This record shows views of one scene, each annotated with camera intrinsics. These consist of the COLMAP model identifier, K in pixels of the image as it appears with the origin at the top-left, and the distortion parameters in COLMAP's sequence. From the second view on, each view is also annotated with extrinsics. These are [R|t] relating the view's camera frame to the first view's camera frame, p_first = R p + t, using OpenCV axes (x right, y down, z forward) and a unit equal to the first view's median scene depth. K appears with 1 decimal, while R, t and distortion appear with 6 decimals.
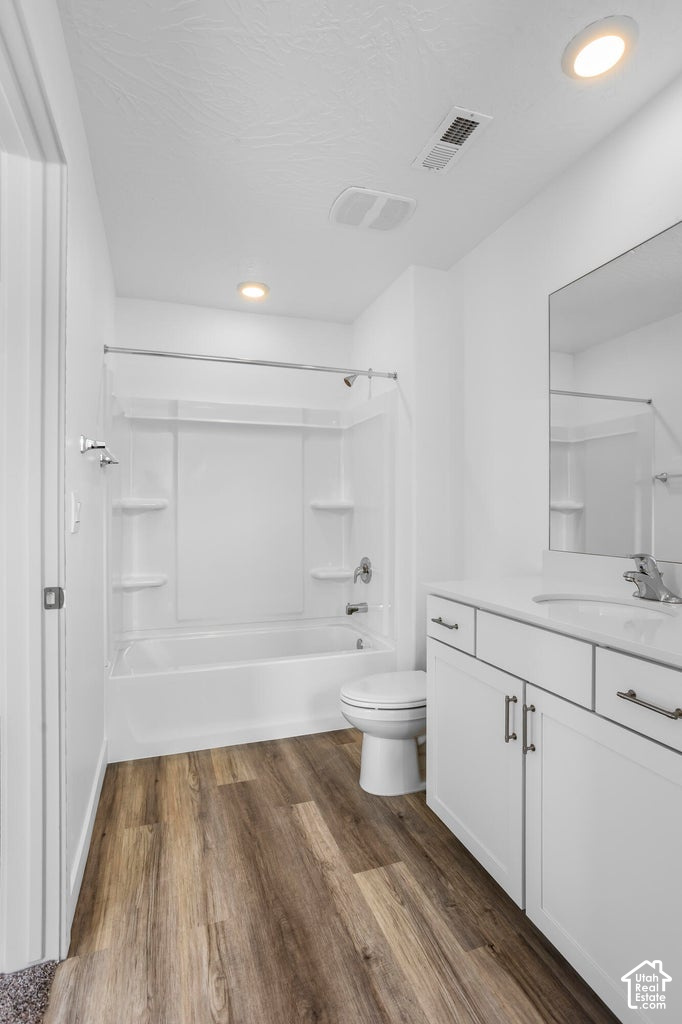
lens RADIAL K [[495.8, 0, 341.0], [0, 495.8, 512.0], [0, 0, 1]] dist [-0.056772, 0.032271]
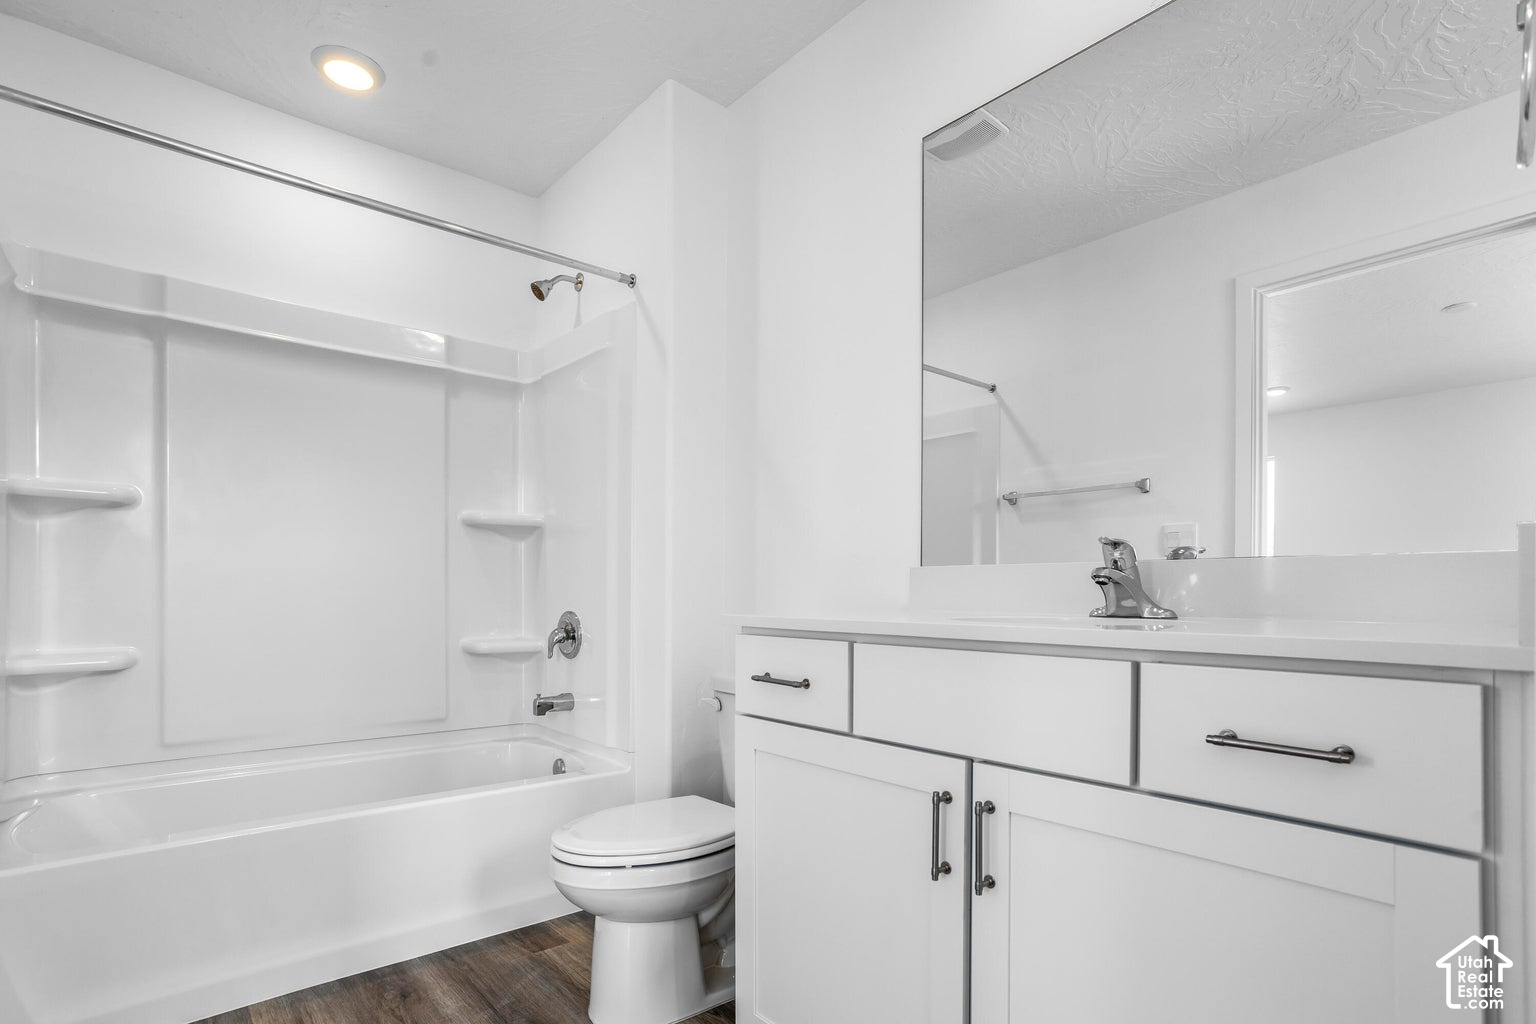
lens RADIAL K [[756.2, 0, 750.7], [0, 756.2, 605.0], [0, 0, 1]] dist [-0.041192, 0.025921]
pose [[0.936345, 0.003723, 0.351060, -0.069177], [-0.008079, 0.999907, 0.010944, 0.089641], [-0.350987, -0.013083, 0.936289, 0.168882]]
